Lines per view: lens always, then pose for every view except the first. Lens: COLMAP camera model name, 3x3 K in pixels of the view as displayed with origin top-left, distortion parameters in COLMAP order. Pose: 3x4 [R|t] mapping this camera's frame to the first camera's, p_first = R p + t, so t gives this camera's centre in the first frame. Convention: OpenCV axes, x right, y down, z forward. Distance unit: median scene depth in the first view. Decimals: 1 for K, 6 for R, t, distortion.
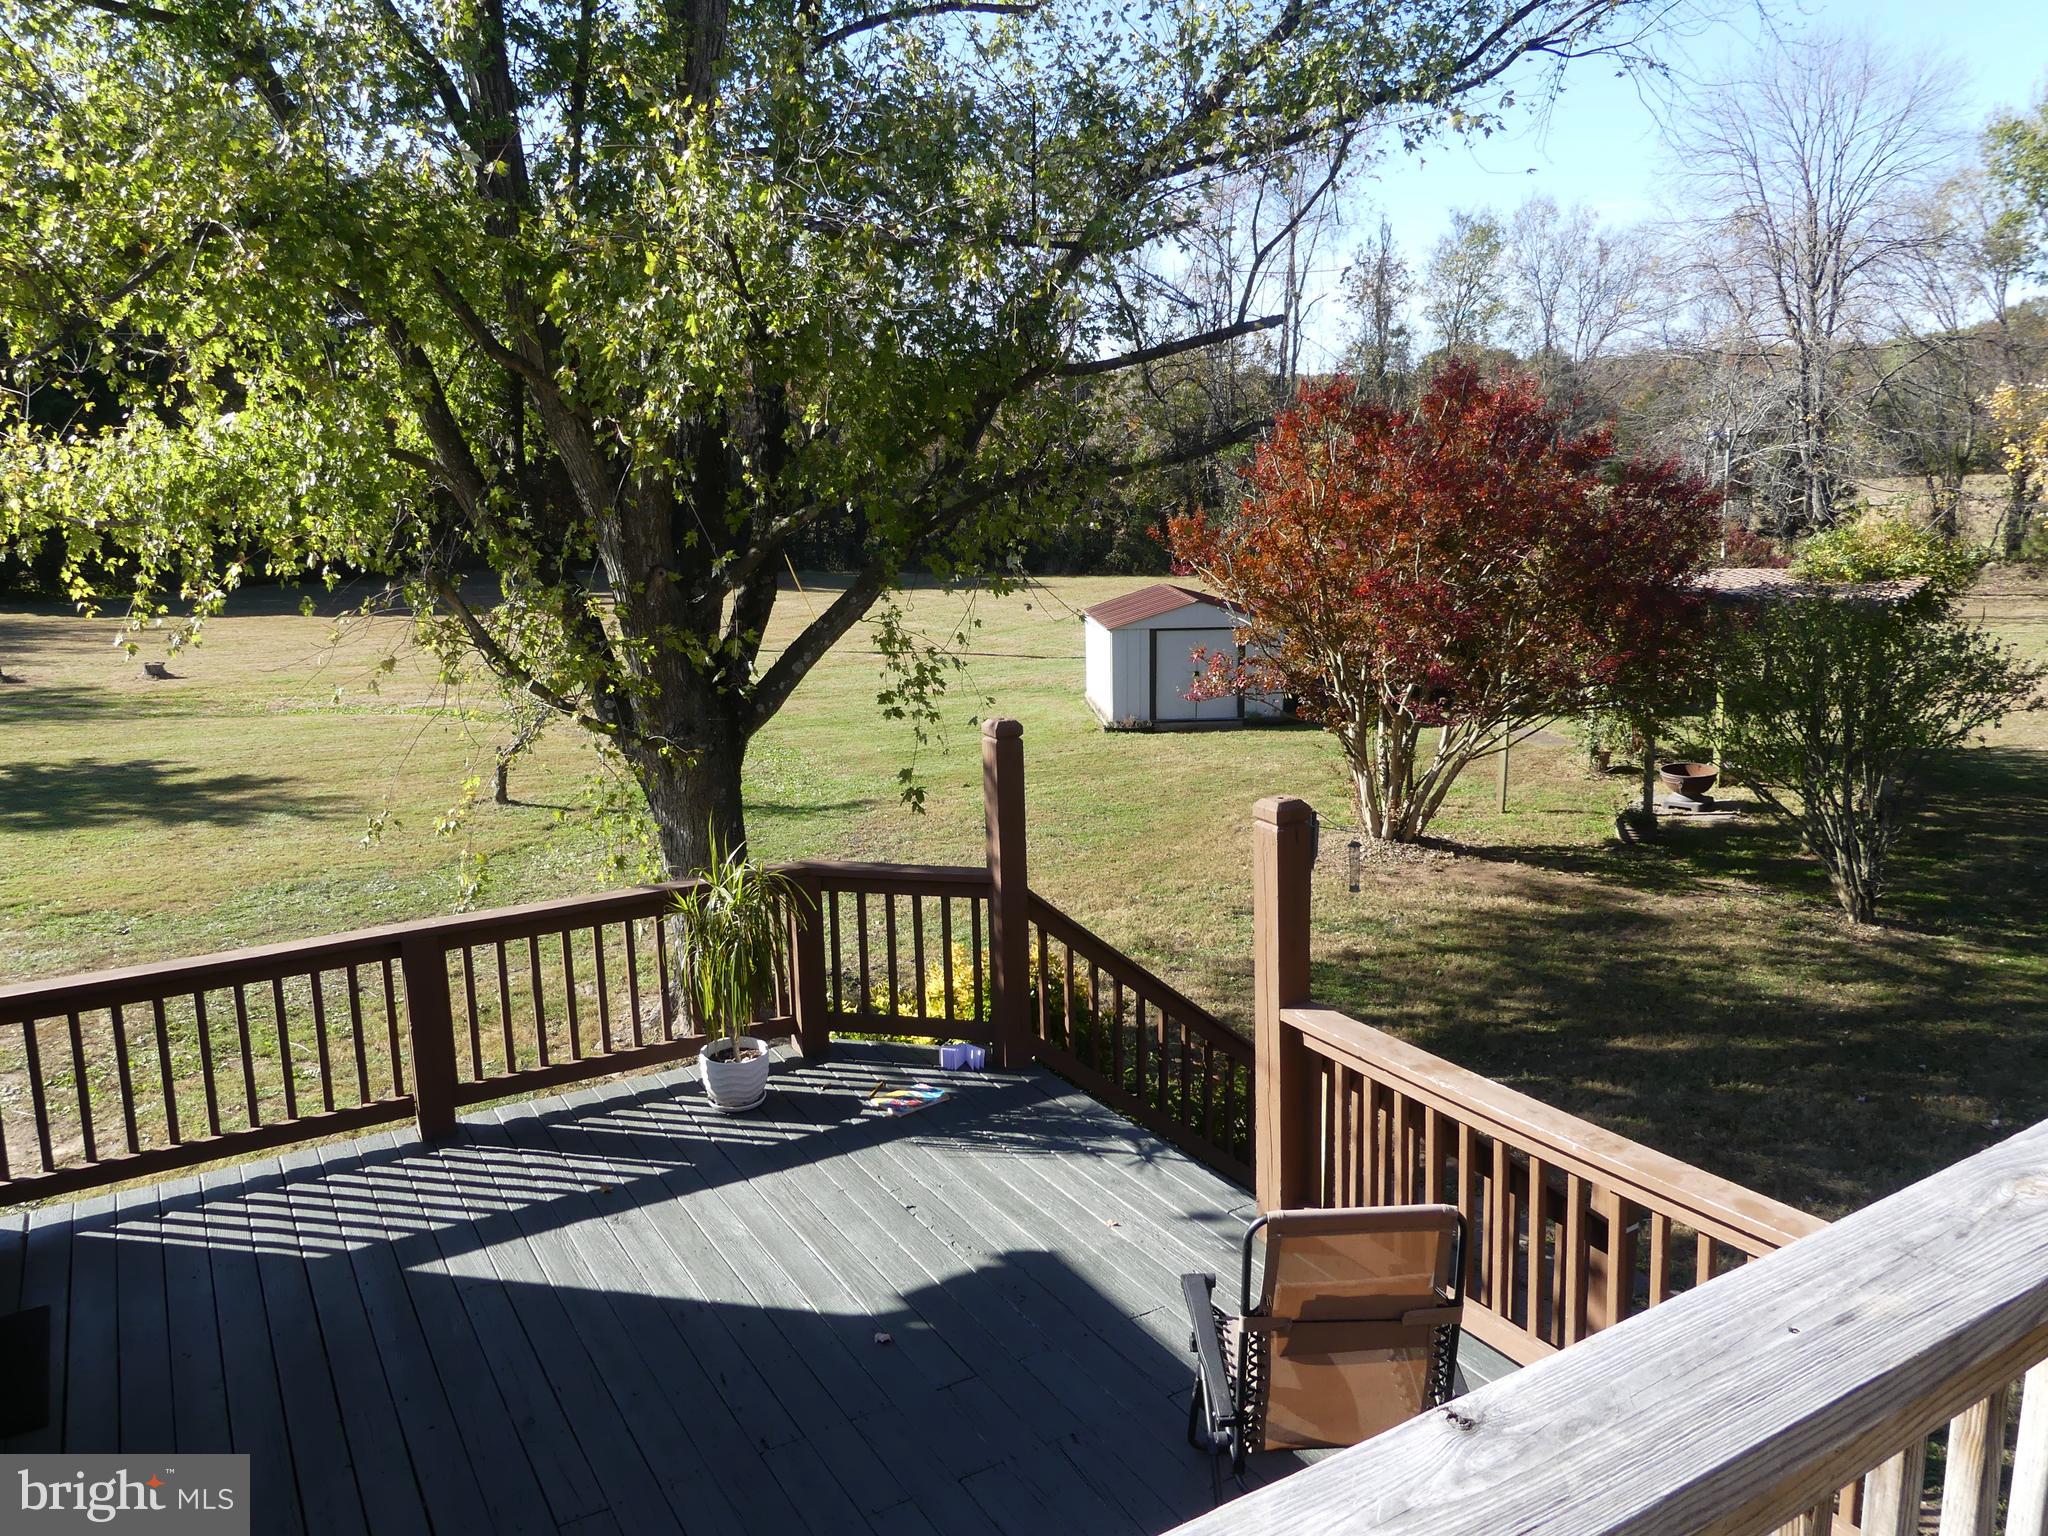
lens RADIAL K [[1527.7, 0, 1022.6], [0, 1527.7, 727.8], [0, 0, 1]] dist [-0.004358, -0.004163]
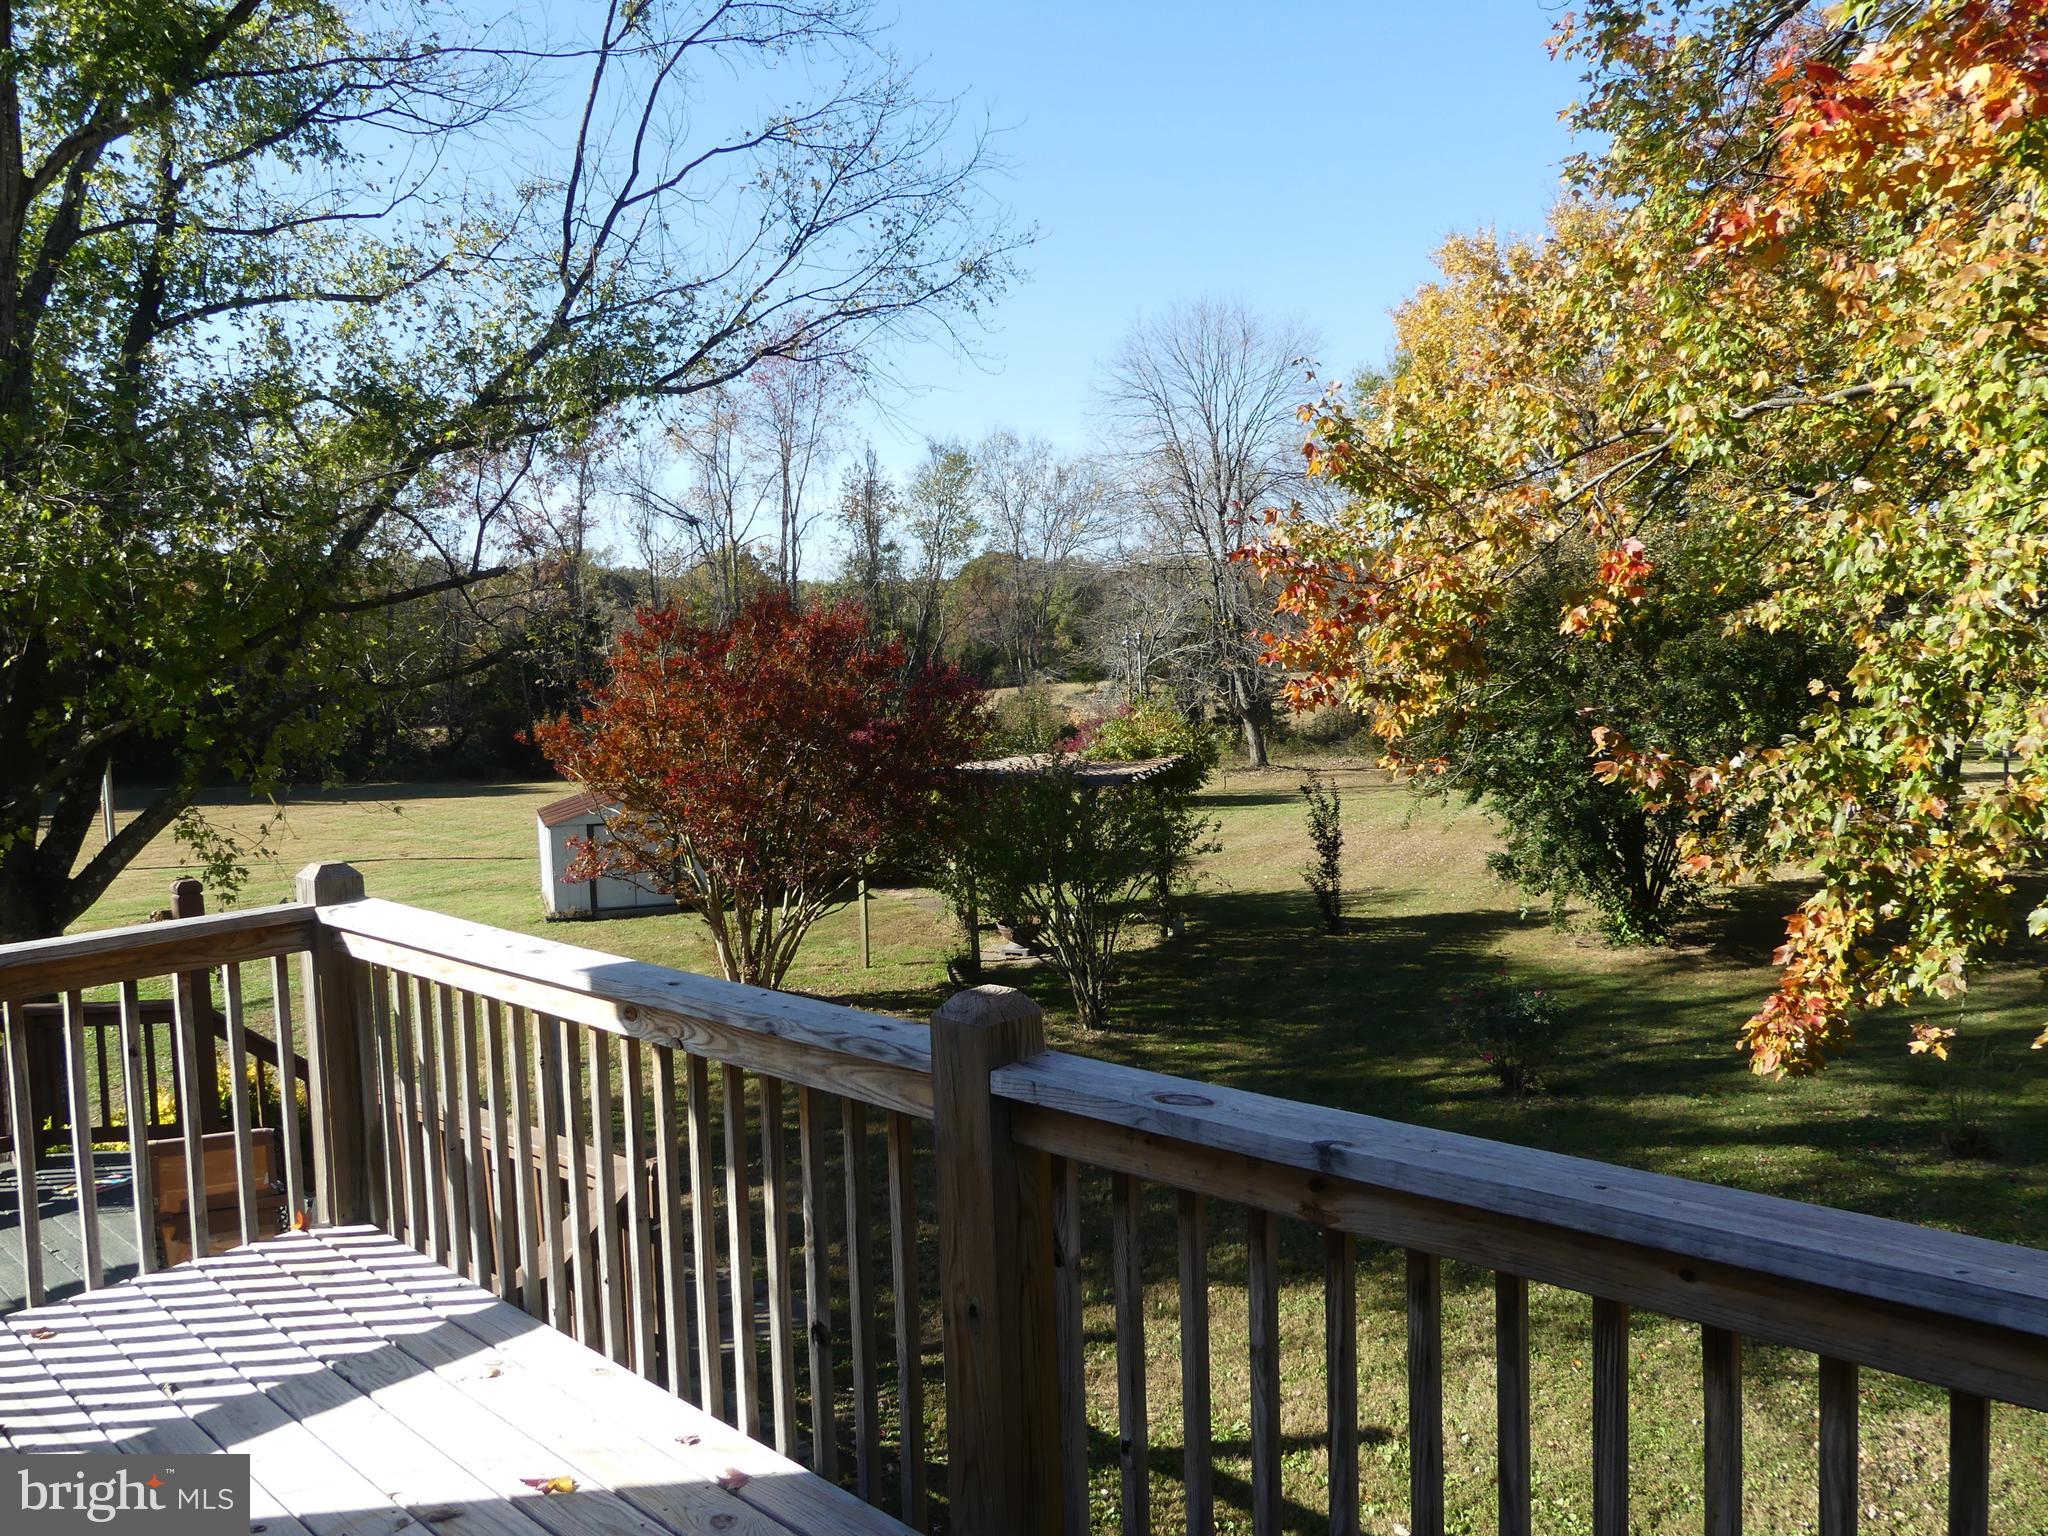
lens RADIAL K [[1553.6, 0, 1024.0], [0, 1553.6, 768.0], [0, 0, 1]] dist [0.008254, -0.027218]
pose [[0.968178, -0.033228, 0.248049, 0.068987], [0.058918, 0.993551, -0.096875, 0.012685], [-0.243230, 0.108407, 0.963892, -0.090124]]
